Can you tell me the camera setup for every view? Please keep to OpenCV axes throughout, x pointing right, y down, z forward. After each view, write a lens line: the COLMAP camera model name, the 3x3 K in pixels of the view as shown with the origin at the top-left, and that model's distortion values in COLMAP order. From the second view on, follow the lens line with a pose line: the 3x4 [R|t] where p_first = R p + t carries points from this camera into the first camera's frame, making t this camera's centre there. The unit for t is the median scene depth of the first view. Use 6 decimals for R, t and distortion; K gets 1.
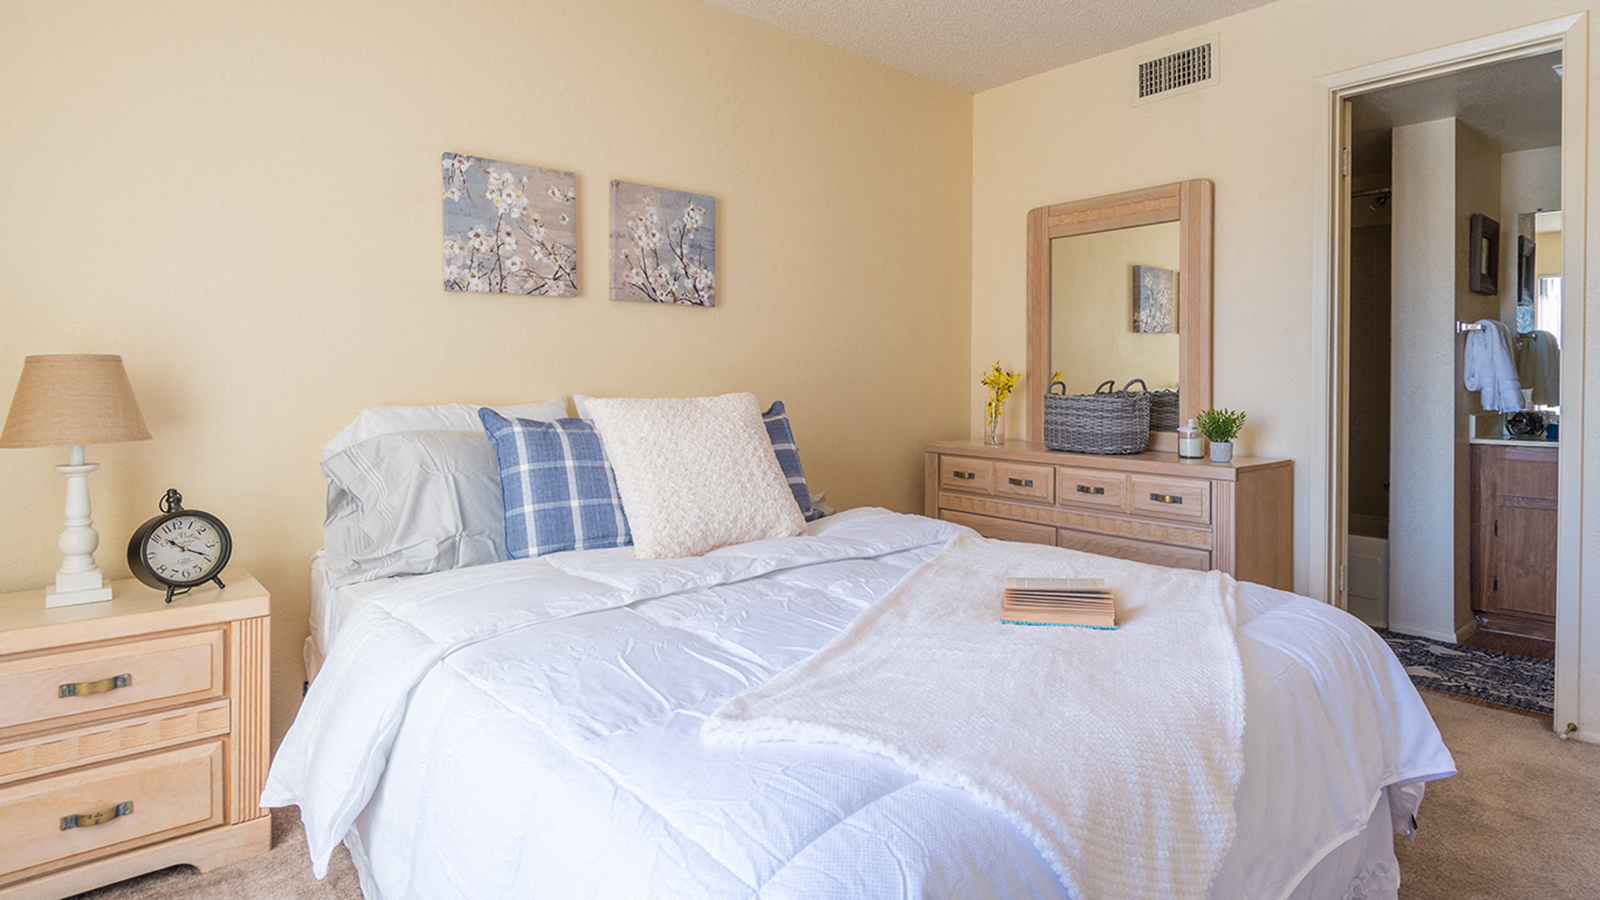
lens RADIAL K [[842.4, 0, 792.9], [0, 842.4, 439.9], [0, 0, 1]] dist [-0.003506, -0.001919]
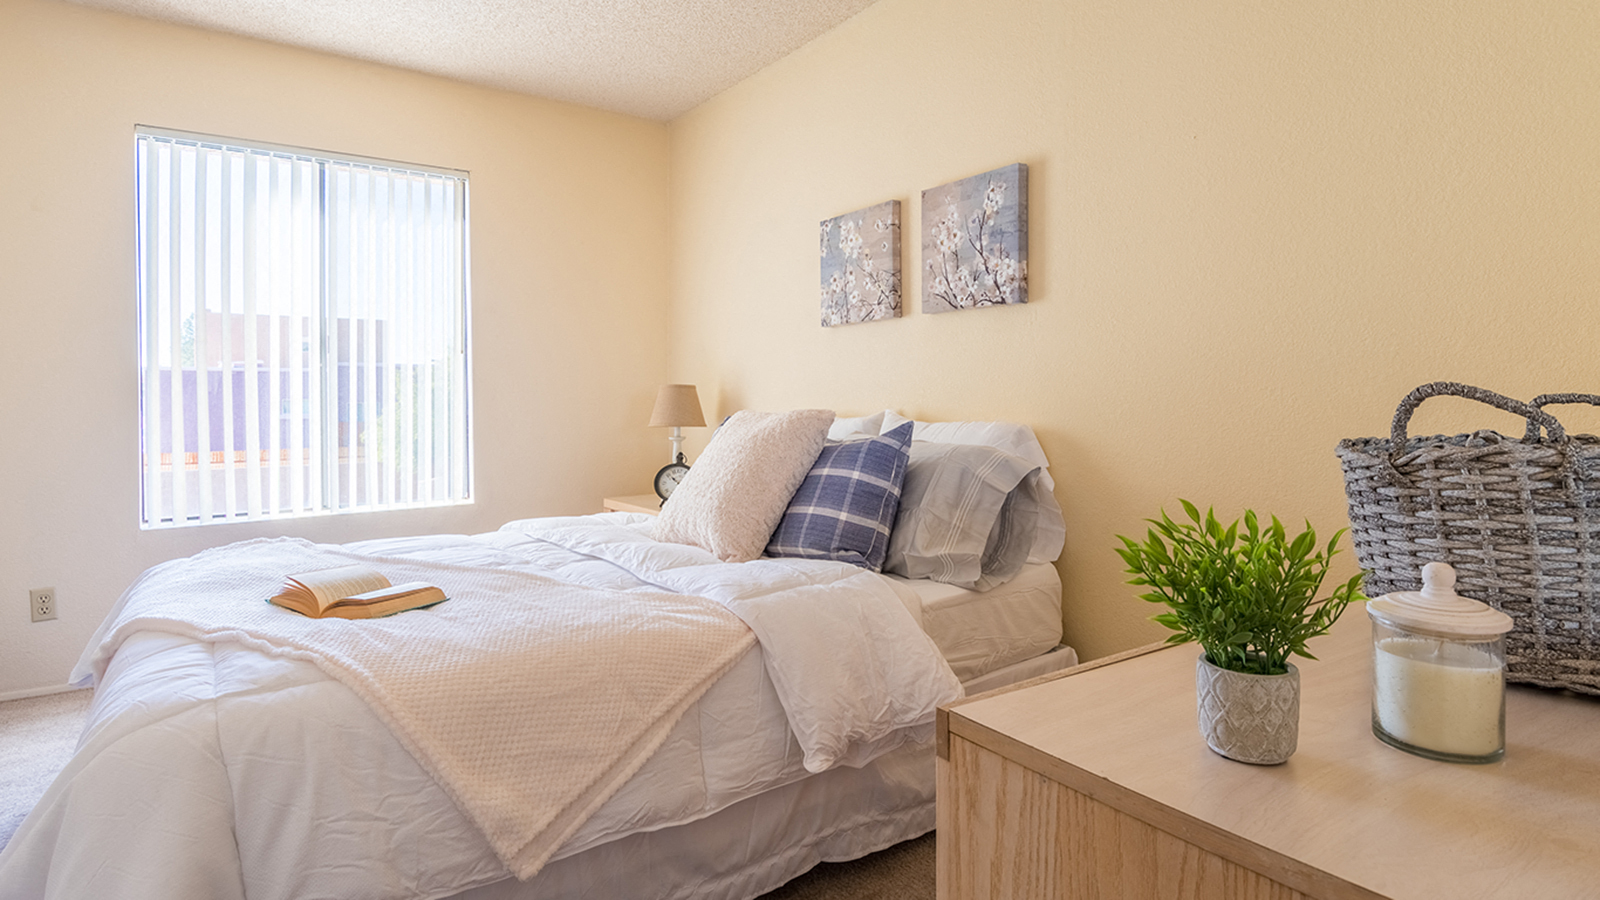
lens RADIAL K [[842.4, 0, 792.9], [0, 842.4, 439.9], [0, 0, 1]] dist [-0.003506, -0.001919]
pose [[-0.108782, 0.048223, -0.992895, 0.758932], [-0.071611, 0.995847, 0.056212, -0.063654], [0.991483, 0.077217, -0.104877, 0.940780]]
